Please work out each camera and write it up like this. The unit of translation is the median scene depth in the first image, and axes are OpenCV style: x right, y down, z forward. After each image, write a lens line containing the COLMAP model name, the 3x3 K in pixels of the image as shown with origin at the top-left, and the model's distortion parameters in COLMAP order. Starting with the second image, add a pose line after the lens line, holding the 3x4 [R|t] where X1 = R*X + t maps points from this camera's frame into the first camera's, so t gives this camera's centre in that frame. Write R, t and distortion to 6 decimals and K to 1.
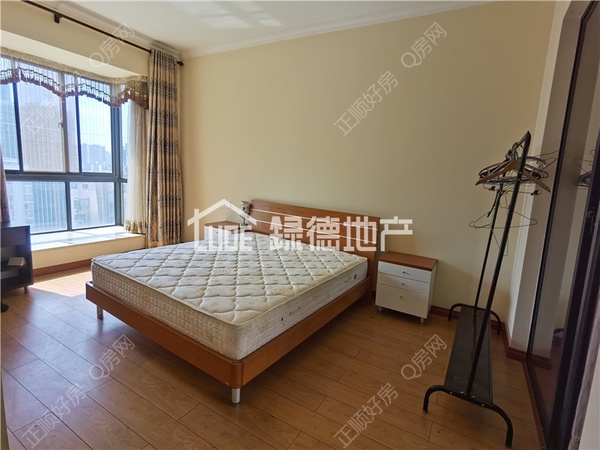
lens RADIAL K [[313.9, 0, 298.6], [0, 313.9, 222.2], [0, 0, 1]] dist [-0.006289, 0.006878]
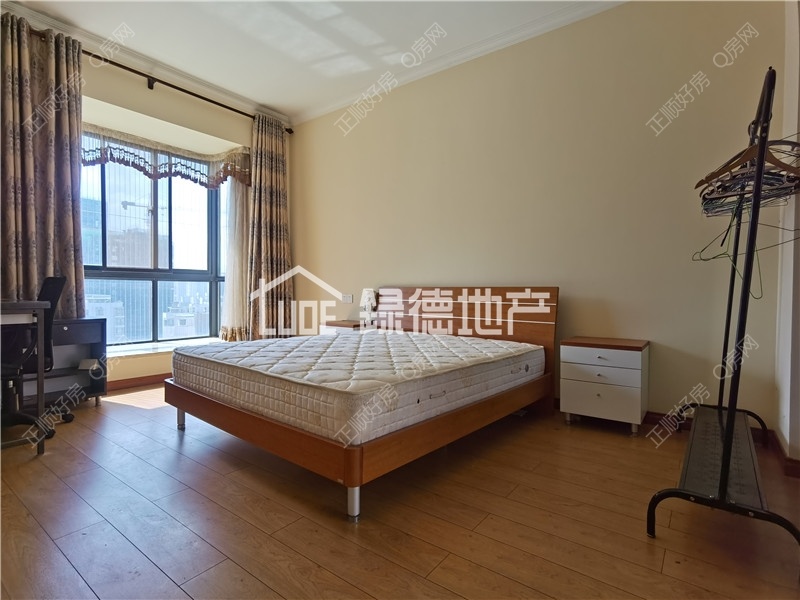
lens RADIAL K [[418.5, 0, 396.1], [0, 418.5, 303.8], [0, 0, 1]] dist [-0.006289, 0.006878]
pose [[0.991626, -0.045239, -0.120957, 0.012941], [0.029510, 0.991230, -0.128809, 0.140723], [0.125723, 0.124161, 0.984265, 0.034971]]
